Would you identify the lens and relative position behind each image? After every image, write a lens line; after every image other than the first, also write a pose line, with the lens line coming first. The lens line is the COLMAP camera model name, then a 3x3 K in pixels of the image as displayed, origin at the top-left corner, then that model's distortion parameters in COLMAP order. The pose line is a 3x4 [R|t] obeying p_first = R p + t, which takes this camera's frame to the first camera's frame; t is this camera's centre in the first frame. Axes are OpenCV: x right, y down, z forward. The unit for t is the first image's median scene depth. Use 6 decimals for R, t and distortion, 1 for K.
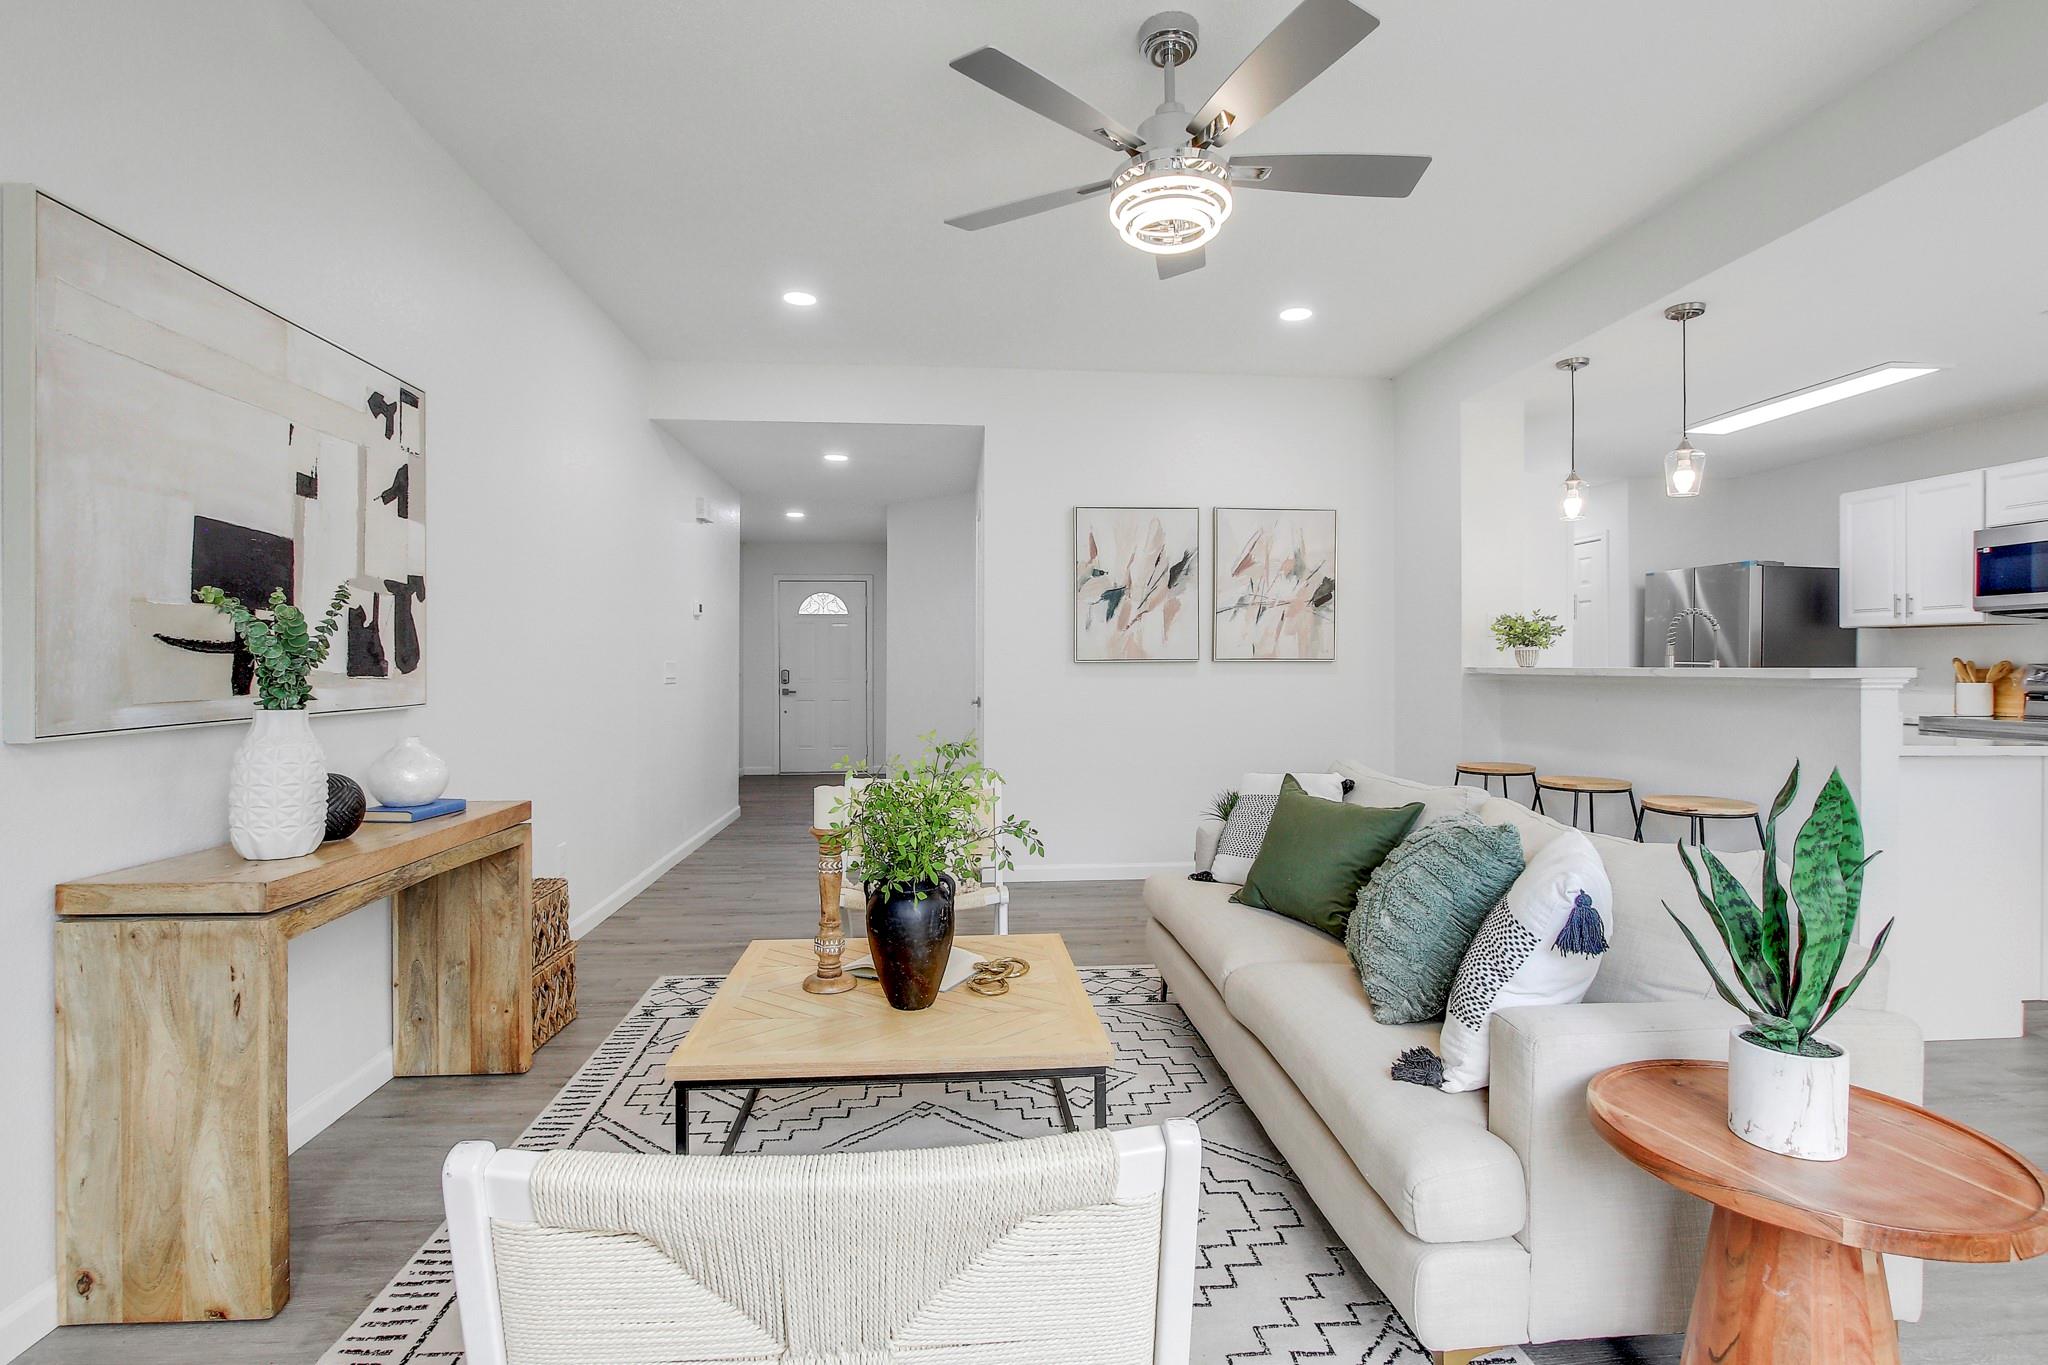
lens RADIAL K [[957.3, 0, 1017.8], [0, 957.3, 665.9], [0, 0, 1]] dist [-0.019944, 0.000753]
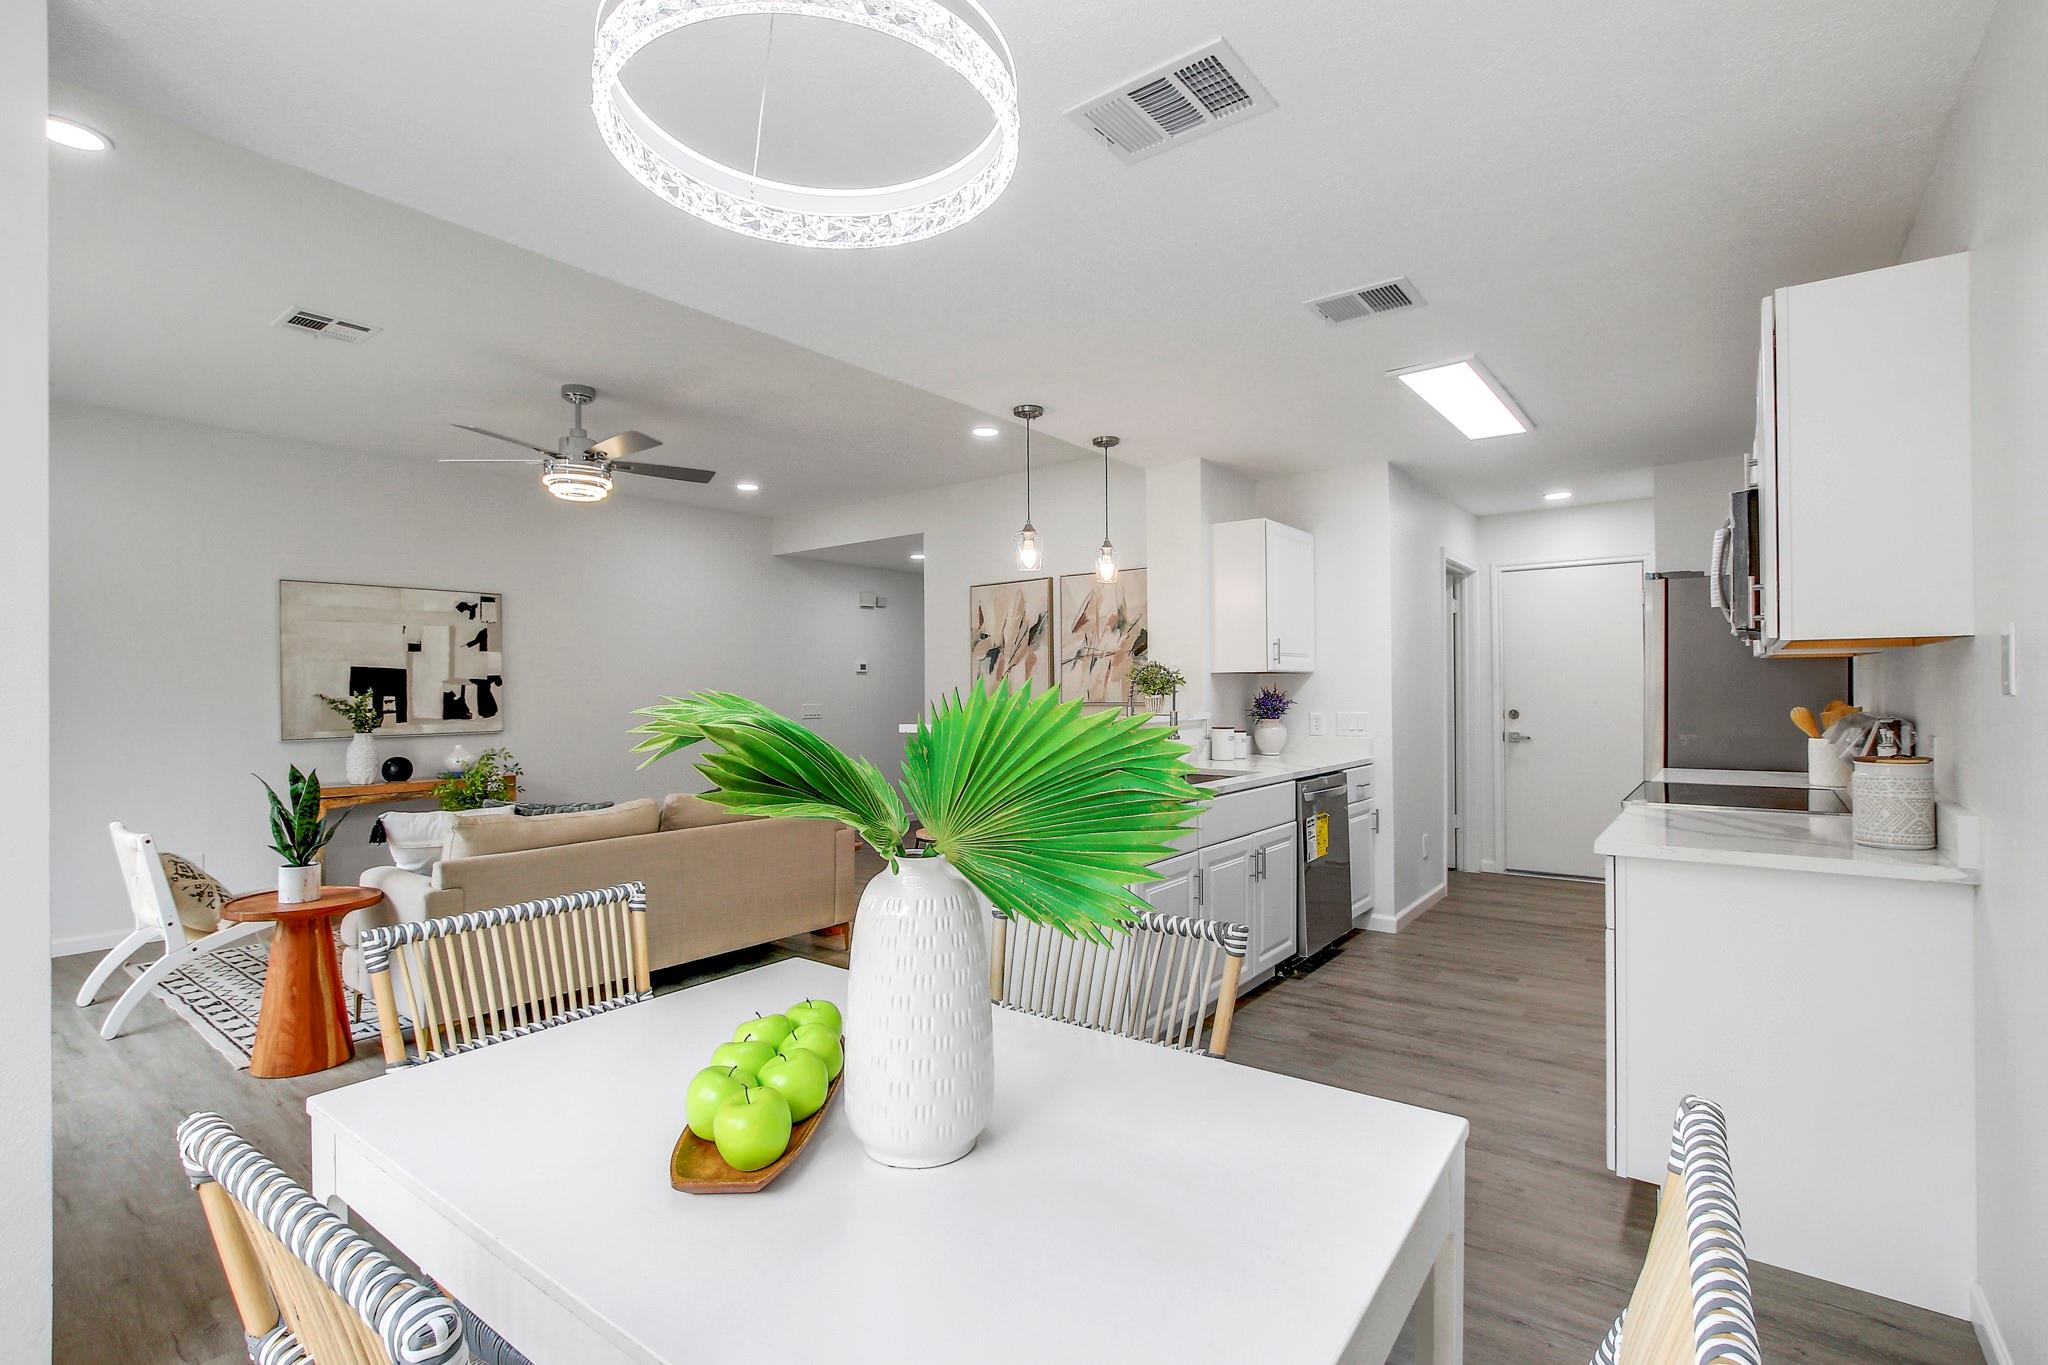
lens RADIAL K [[949.8, 0, 1023.2], [0, 949.8, 690.0], [0, 0, 1]] dist [-0.016393, 0.001819]
pose [[0.739075, -0.010553, -0.673541, 1.106235], [0.010585, 0.999936, -0.004051, -0.021431], [0.673540, -0.004135, 0.739139, 0.099637]]
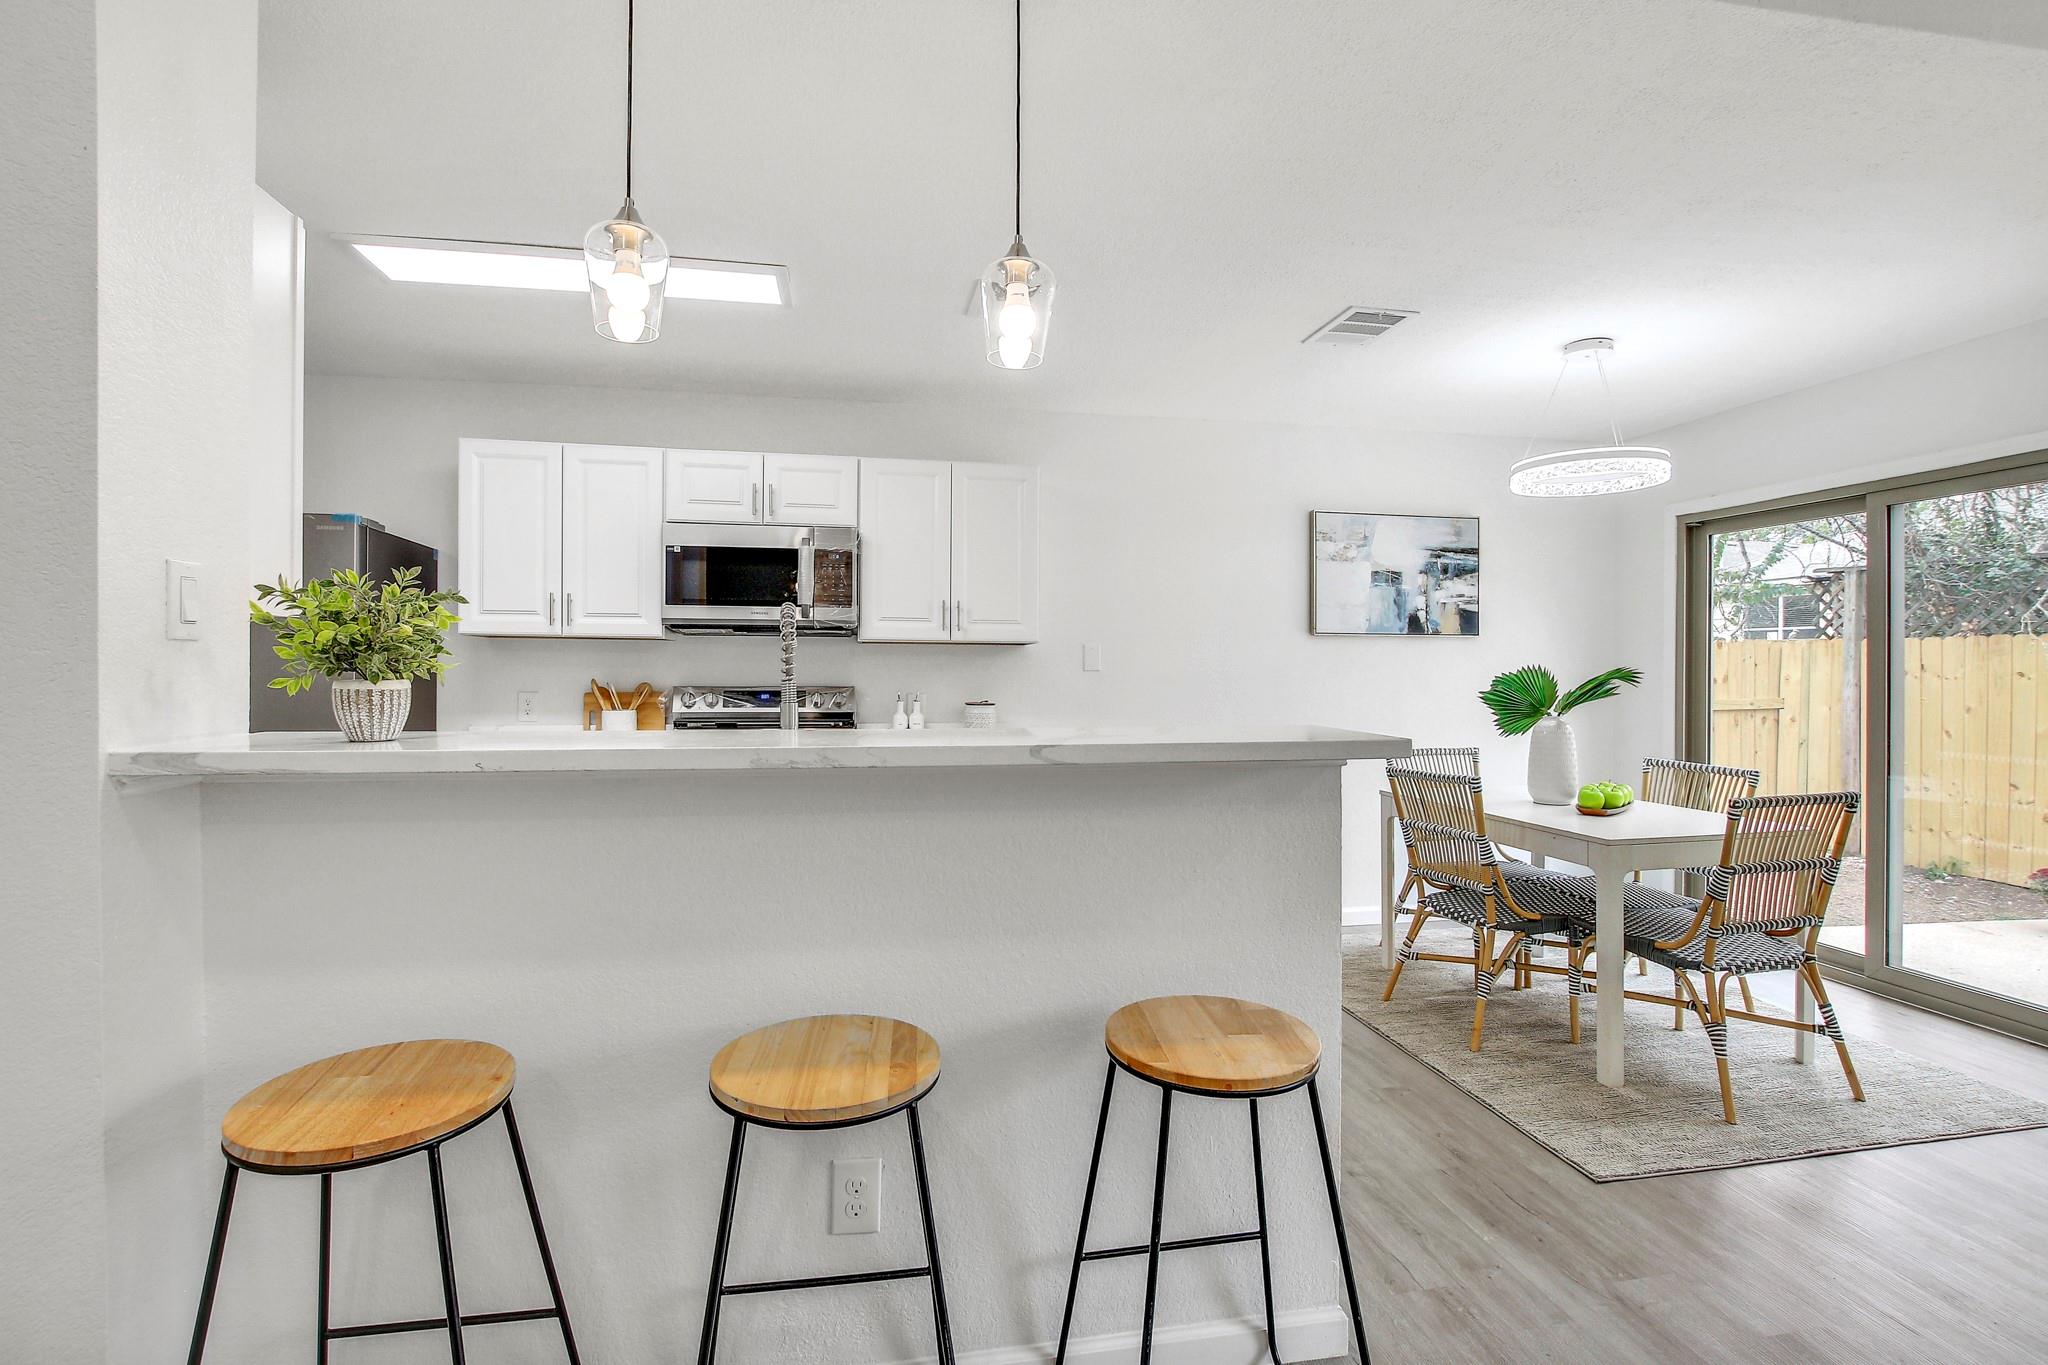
lens RADIAL K [[942.8, 0, 1018.2], [0, 942.8, 667.0], [0, 0, 1]] dist [-0.017231, 0.000229]
pose [[-0.094379, -0.004310, 0.995527, 0.188449], [-0.005323, 0.999979, 0.003824, -0.025337], [-0.995522, -0.004938, -0.094400, 0.773889]]
